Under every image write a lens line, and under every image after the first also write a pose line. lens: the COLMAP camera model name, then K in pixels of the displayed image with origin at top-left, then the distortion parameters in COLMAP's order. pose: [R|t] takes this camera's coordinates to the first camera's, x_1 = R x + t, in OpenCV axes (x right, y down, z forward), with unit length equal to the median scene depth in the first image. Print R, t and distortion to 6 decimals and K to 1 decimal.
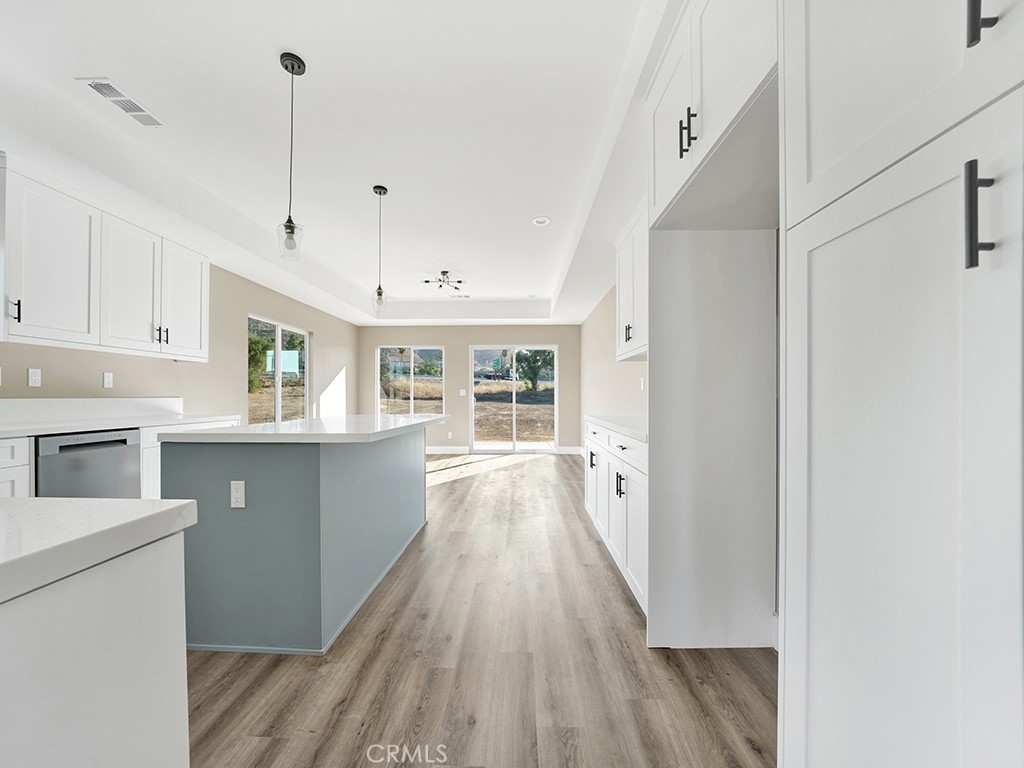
lens RADIAL K [[358.0, 0, 511.1], [0, 358.0, 390.5], [0, 0, 1]] dist [-0.025393, 0.002959]
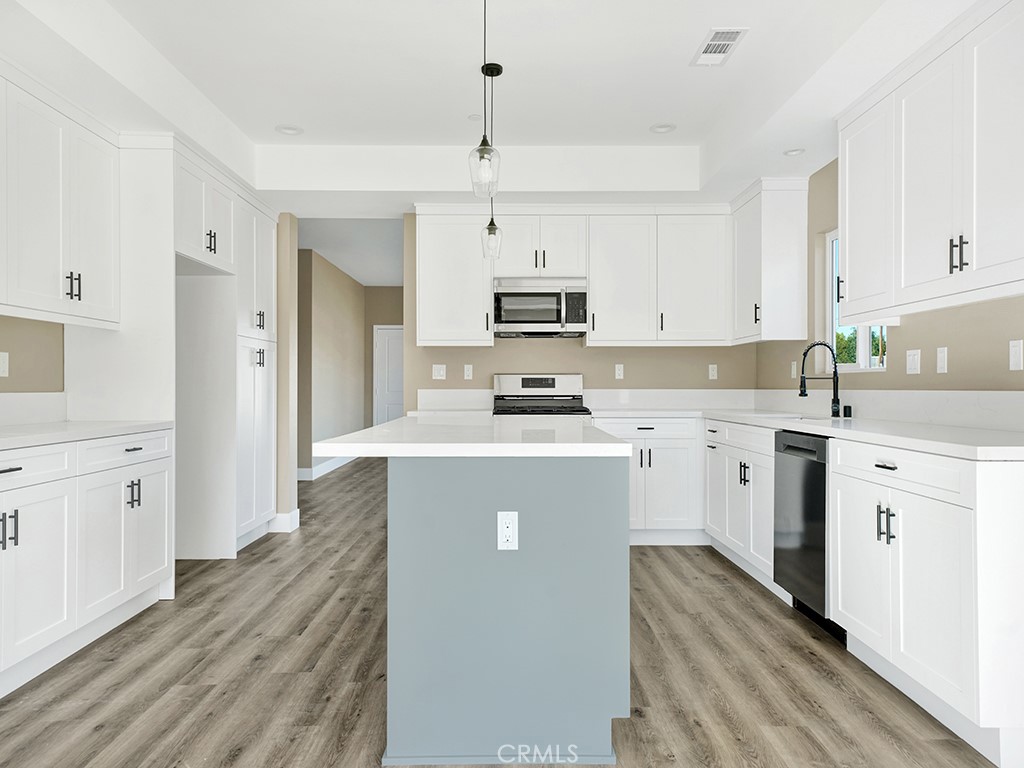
lens RADIAL K [[677.5, 0, 508.4], [0, 677.5, 380.9], [0, 0, 1]] dist [0.037905, -0.002748]
pose [[-0.999659, 0.004790, -0.025657, -0.297309], [0.005359, 0.999740, -0.022179, 0.018971], [0.025544, -0.022309, -0.999425, 1.438502]]
